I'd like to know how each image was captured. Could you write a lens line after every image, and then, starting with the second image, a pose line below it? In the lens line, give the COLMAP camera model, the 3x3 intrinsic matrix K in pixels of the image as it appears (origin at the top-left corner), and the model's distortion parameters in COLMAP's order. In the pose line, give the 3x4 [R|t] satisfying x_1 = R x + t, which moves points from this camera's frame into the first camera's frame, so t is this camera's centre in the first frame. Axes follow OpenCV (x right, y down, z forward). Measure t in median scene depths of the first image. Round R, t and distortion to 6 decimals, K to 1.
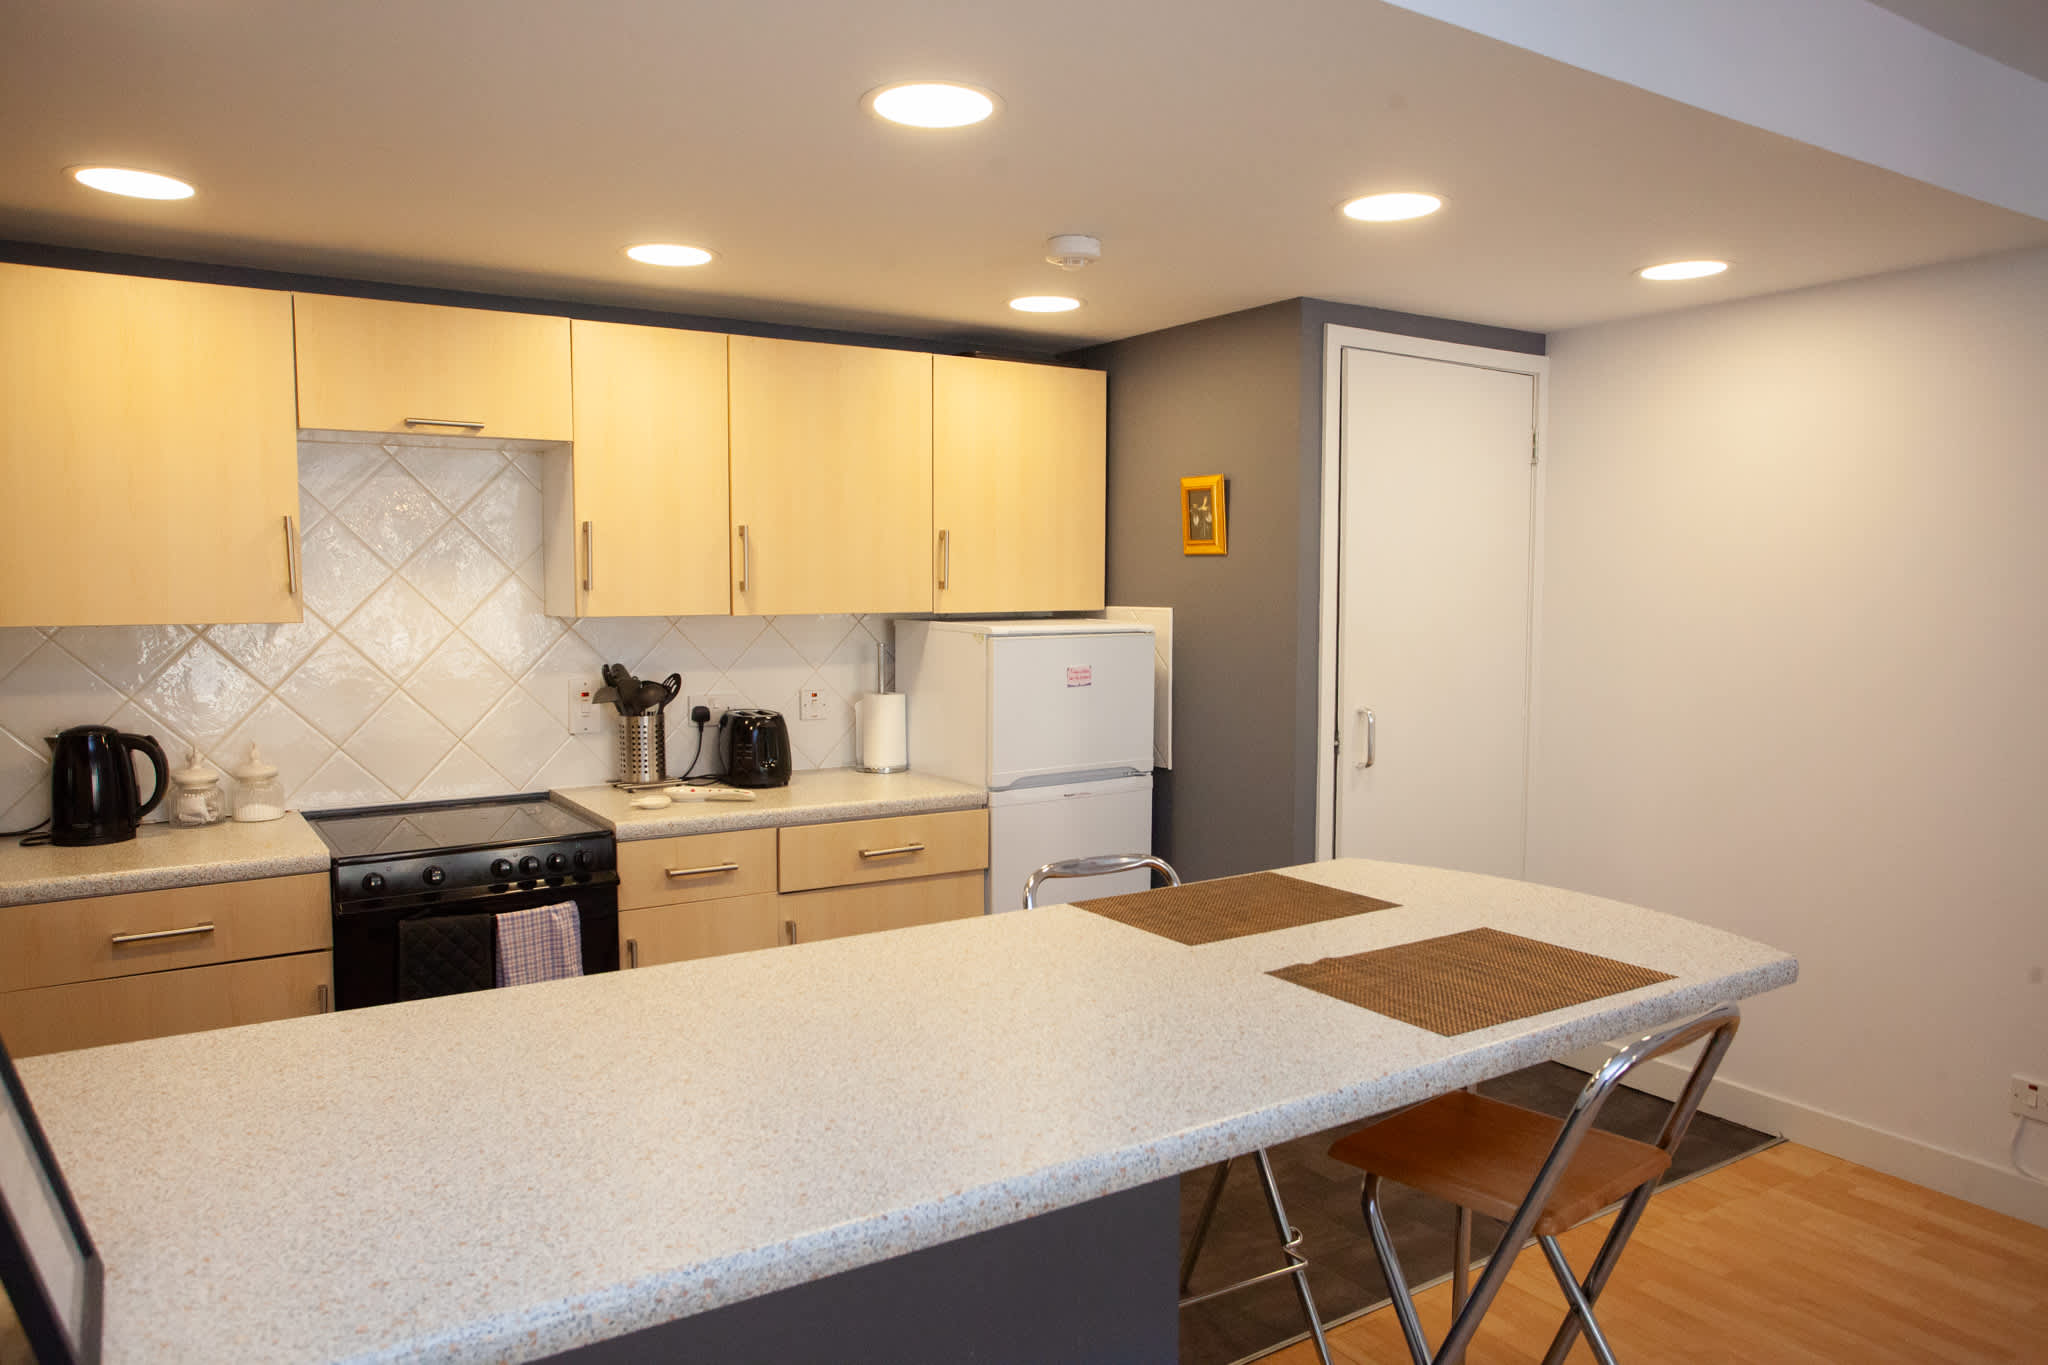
lens RADIAL K [[1385.7, 0, 1024.0], [0, 1385.7, 682.5], [0, 0, 1]] dist [-0.035150, -0.001248]
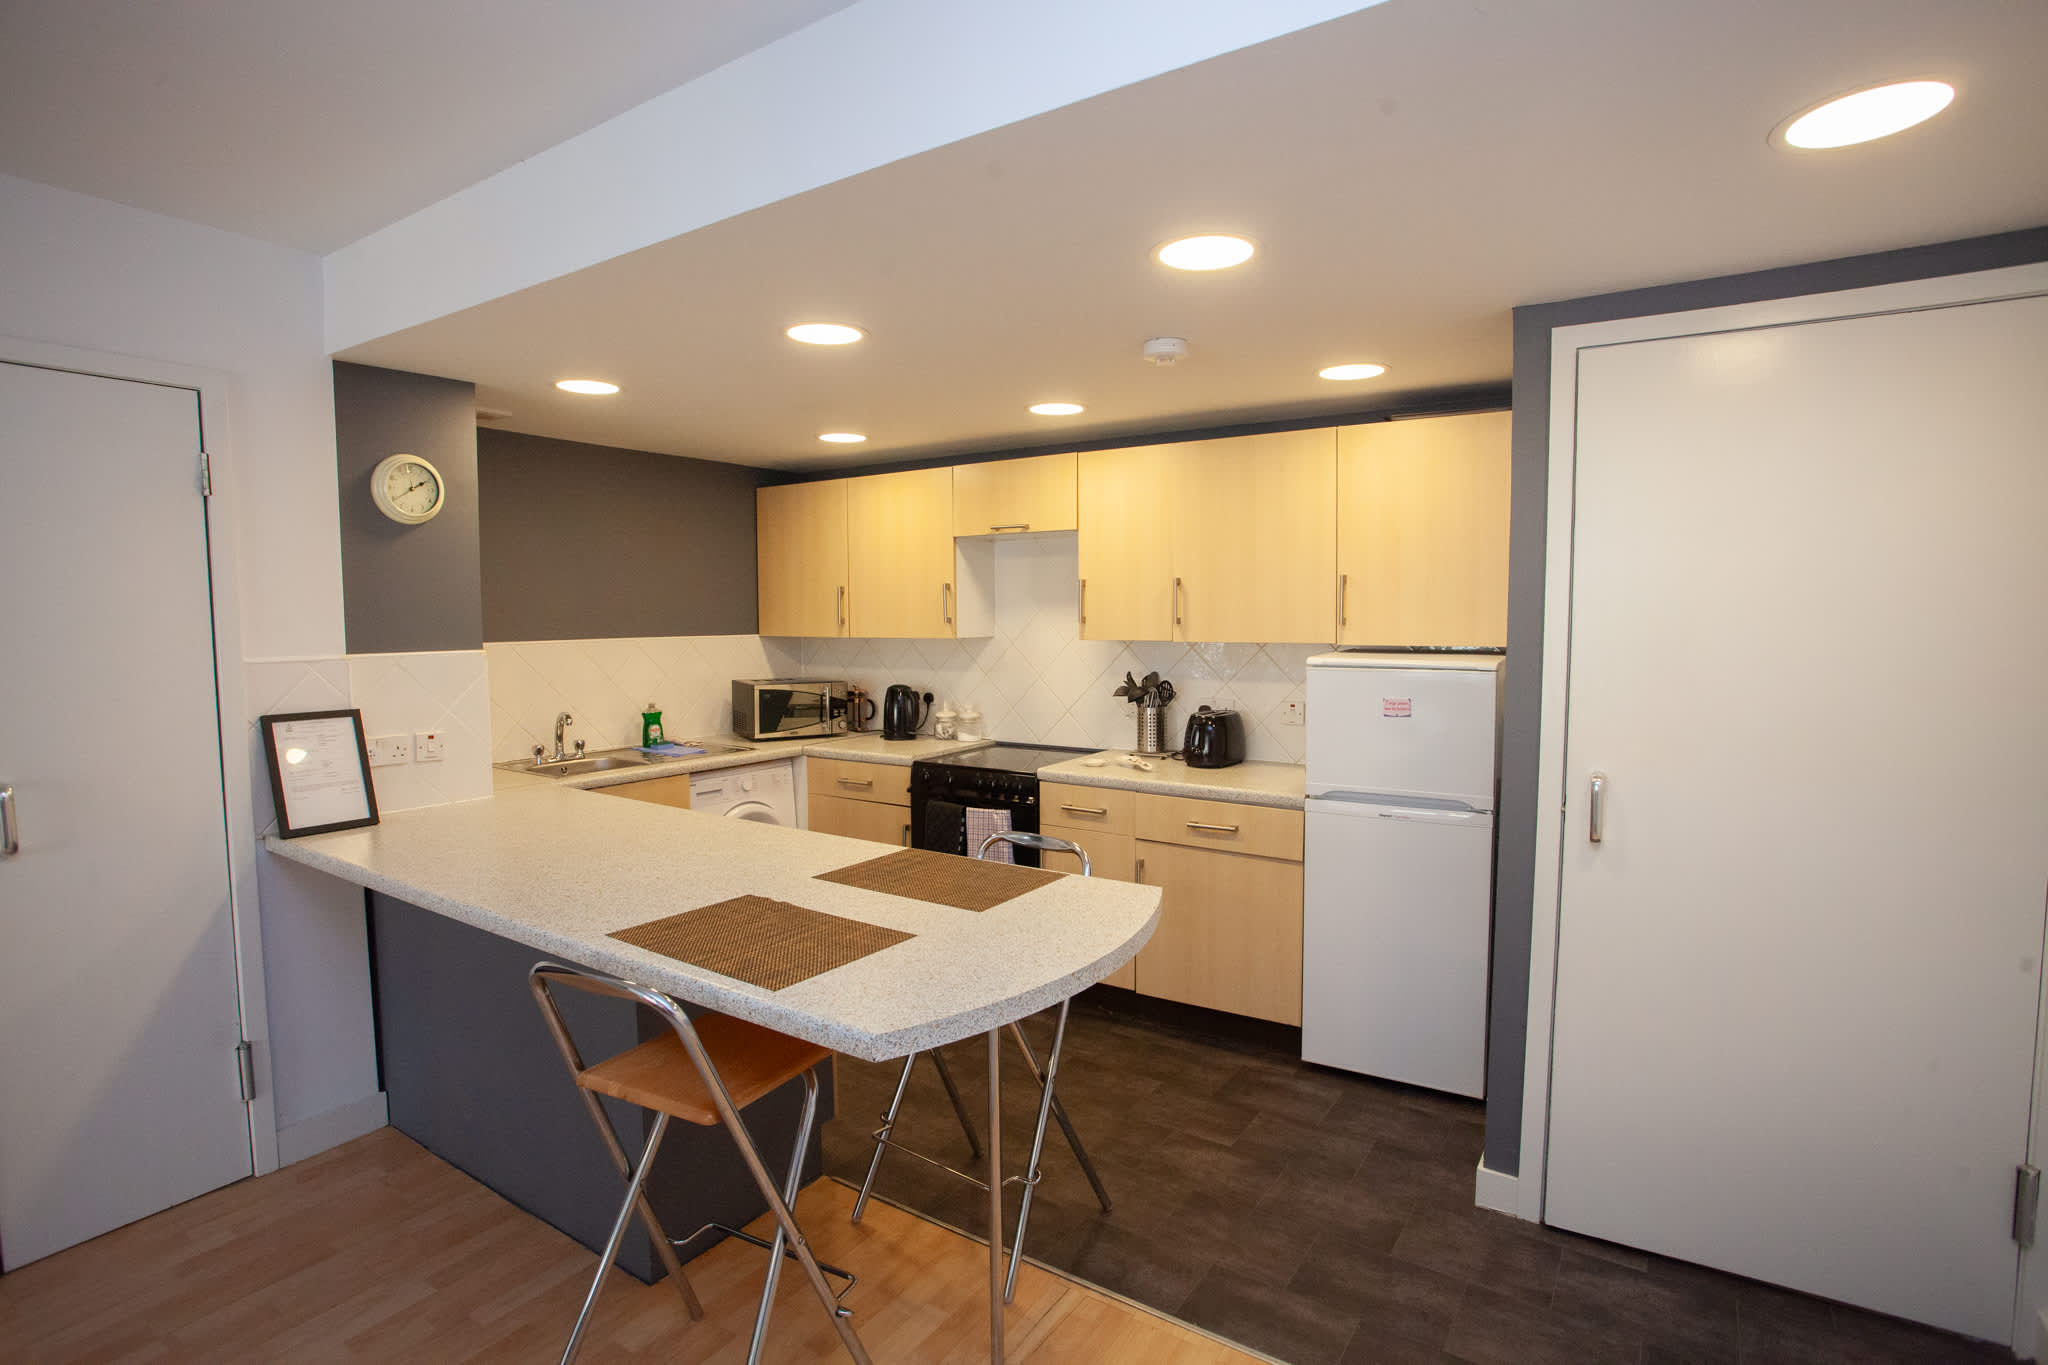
lens RADIAL K [[998.1, 0, 1017.7], [0, 998.1, 684.3], [0, 0, 1]] dist [-0.076671, 0.032668]
pose [[0.395342, 0.064903, -0.916238, 0.712386], [-0.062852, 0.997074, 0.043510, -0.042307], [0.916381, 0.040386, 0.398265, 0.486345]]
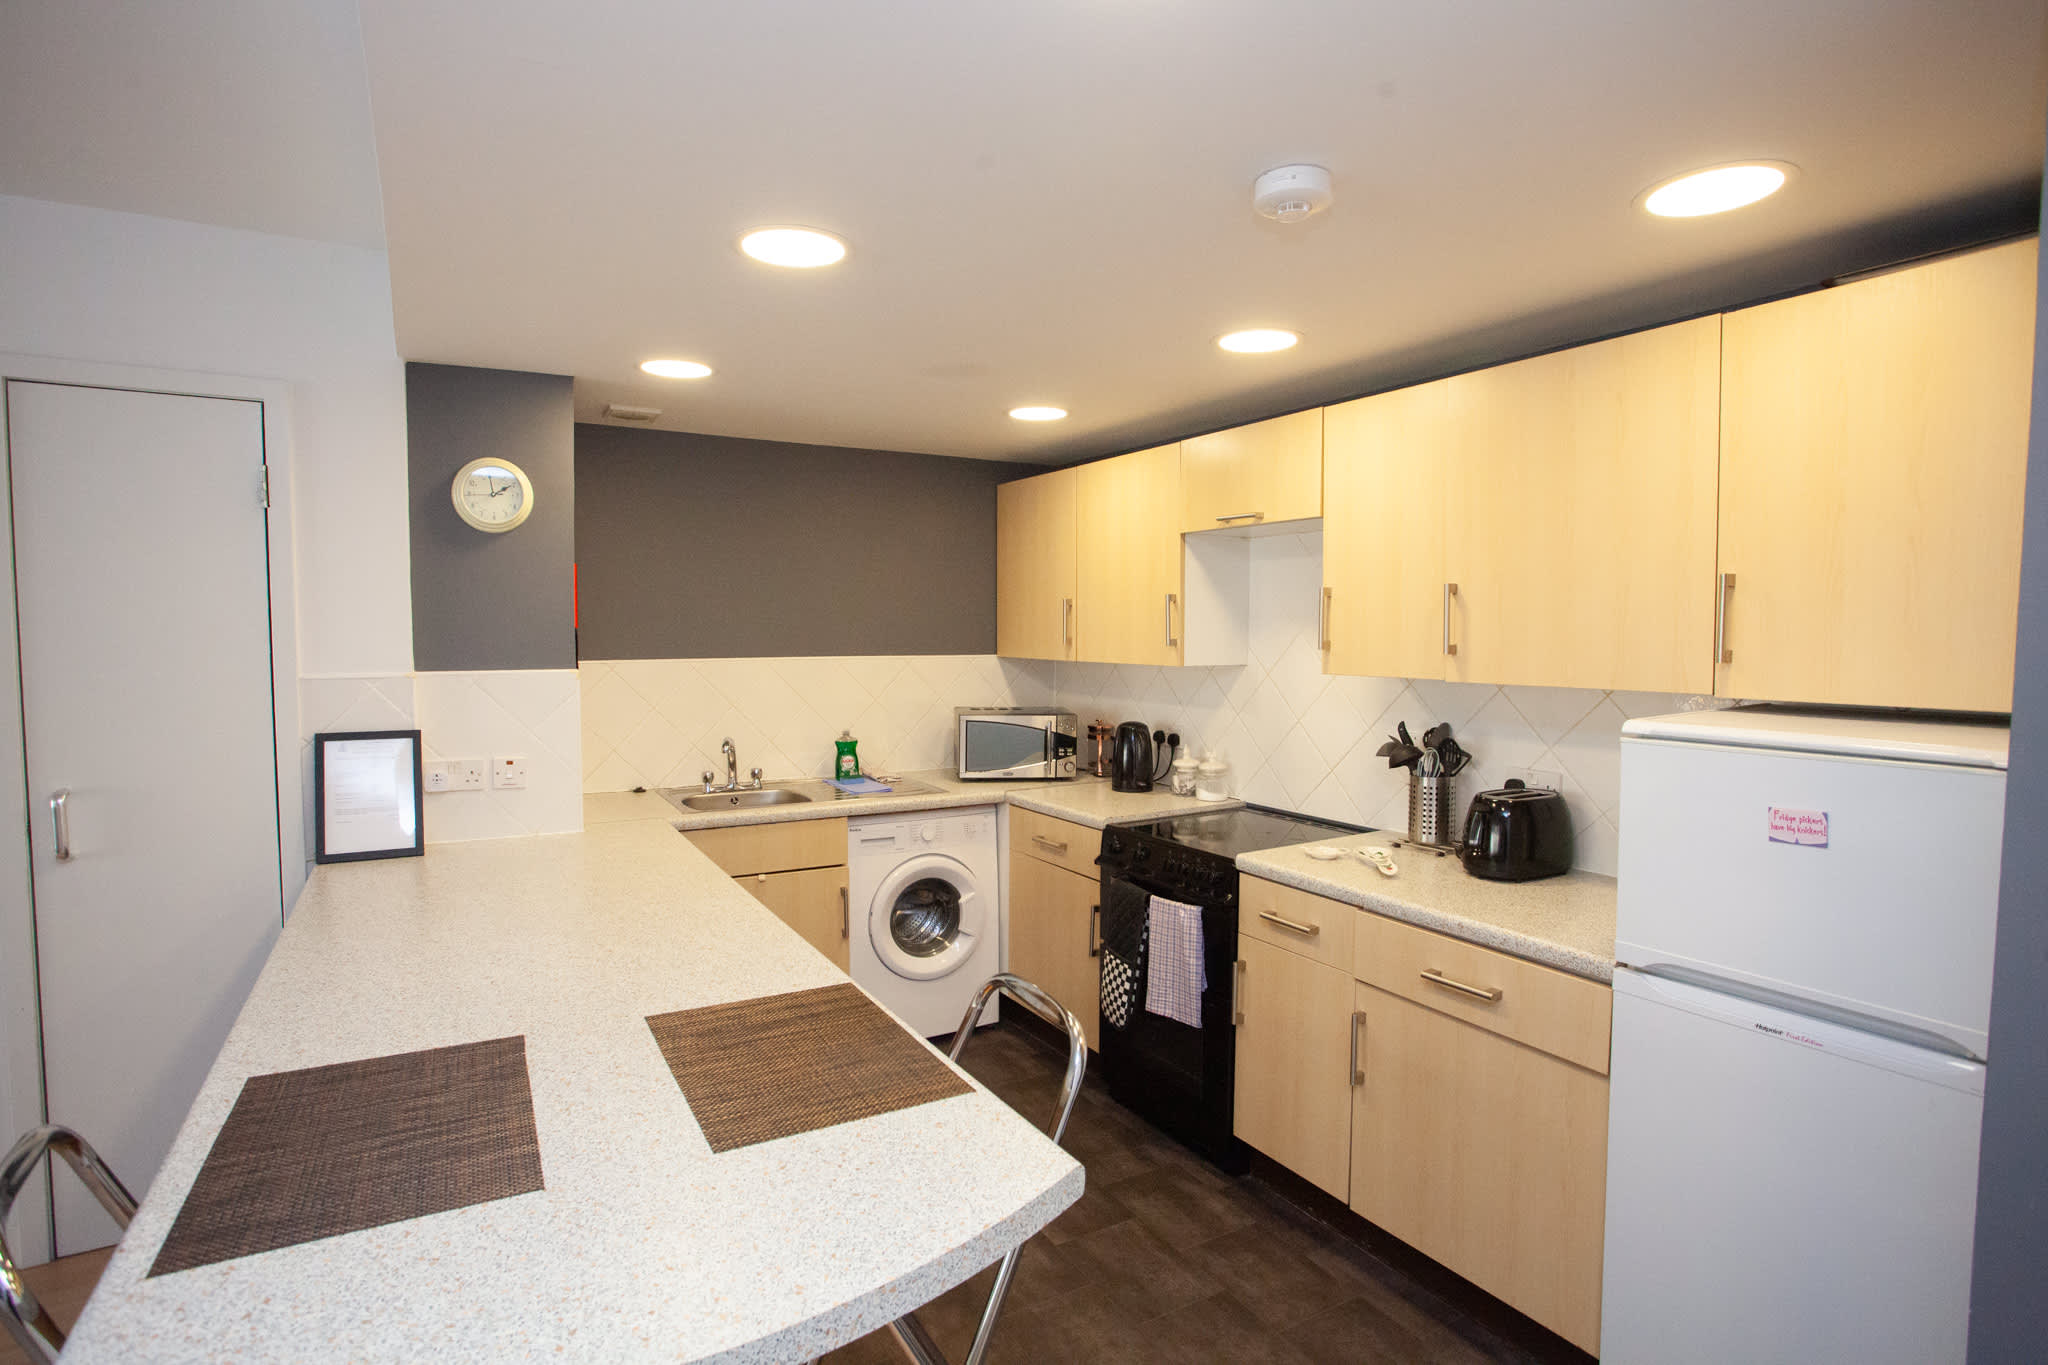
lens RADIAL K [[1015.1, 0, 1017.9], [0, 1015.1, 687.6], [0, 0, 1]] dist [-0.073981, 0.033836]
pose [[-0.048936, 0.058362, -0.997095, 0.505677], [-0.075772, 0.995198, 0.061969, -0.068813], [0.995924, 0.078585, -0.044279, 0.803266]]
